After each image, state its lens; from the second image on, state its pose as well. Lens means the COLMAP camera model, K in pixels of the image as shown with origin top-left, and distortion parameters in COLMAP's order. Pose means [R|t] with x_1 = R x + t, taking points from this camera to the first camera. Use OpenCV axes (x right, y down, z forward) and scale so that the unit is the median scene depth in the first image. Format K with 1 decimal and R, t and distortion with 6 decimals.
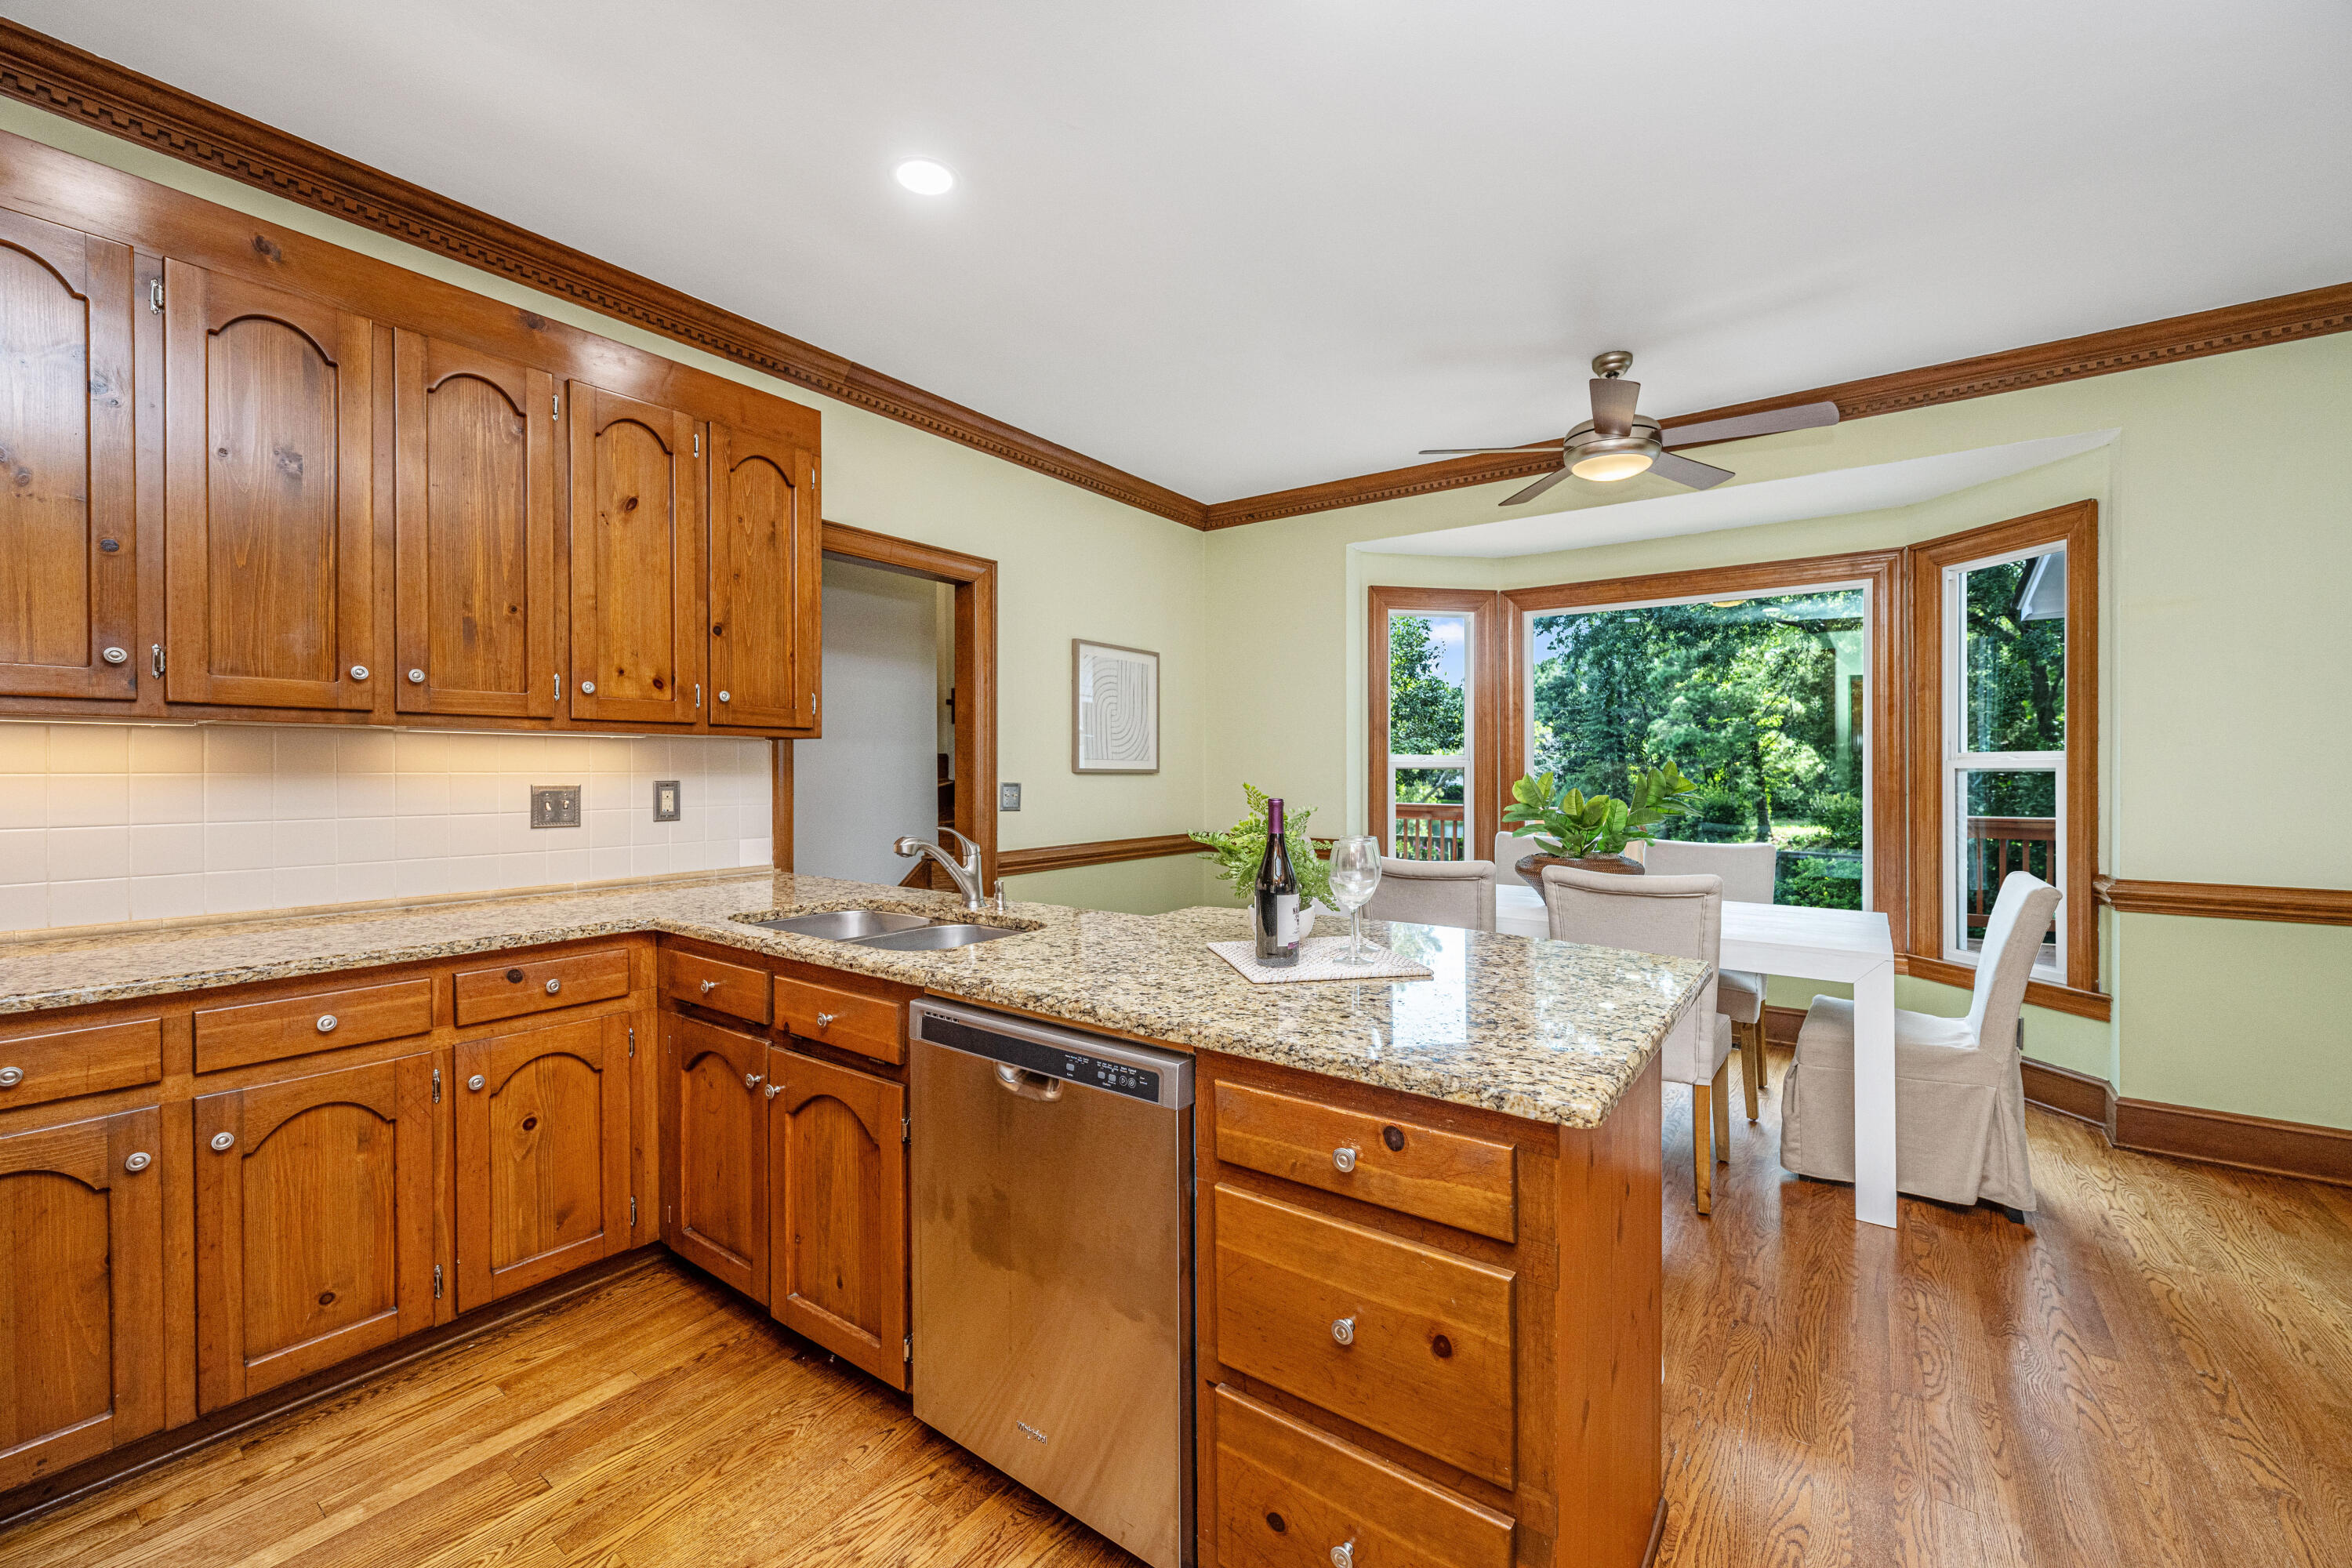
lens RADIAL K [[943.8, 0, 1194.5], [0, 943.8, 775.5], [0, 0, 1]] dist [-0.000365, 0.000000]
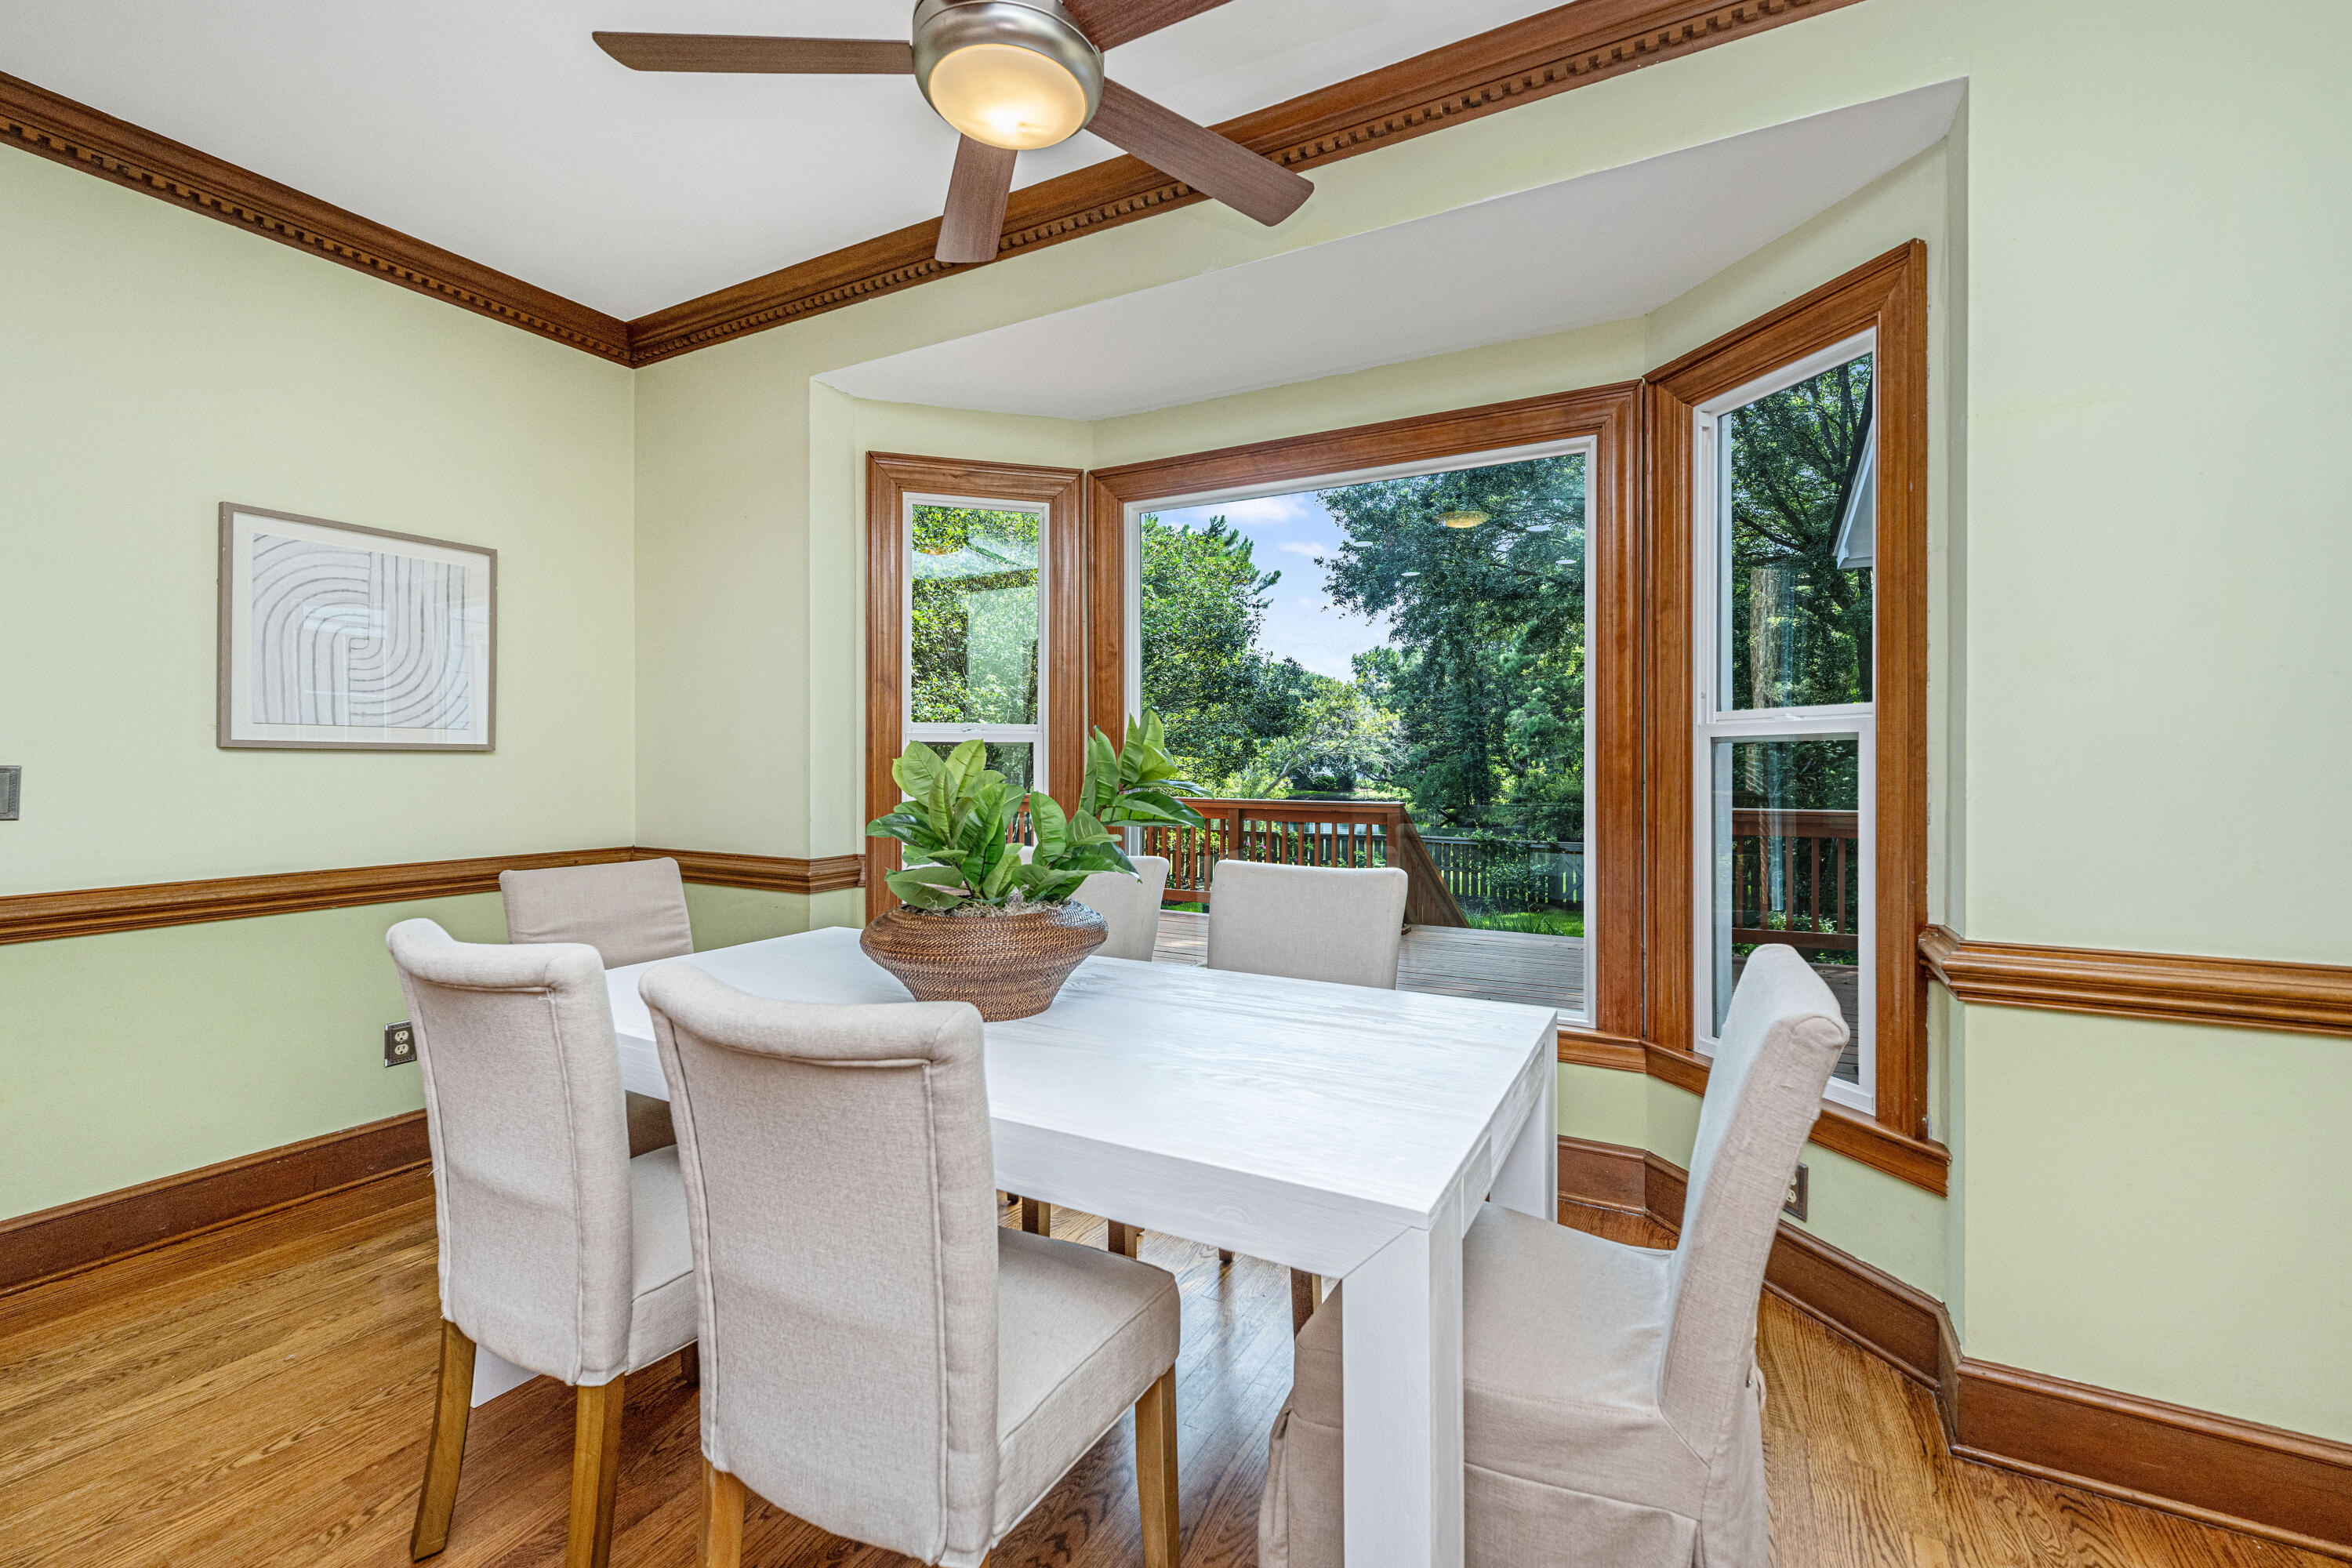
lens RADIAL K [[984.2, 0, 1175.9], [0, 984.2, 769.9], [0, 0, 1]] dist [-0.003048, -0.000382]
pose [[0.993247, -0.002957, 0.115978, 0.379307], [0.002675, 0.999993, 0.002592, 0.010501], [-0.115985, -0.002264, 0.993248, 0.400045]]
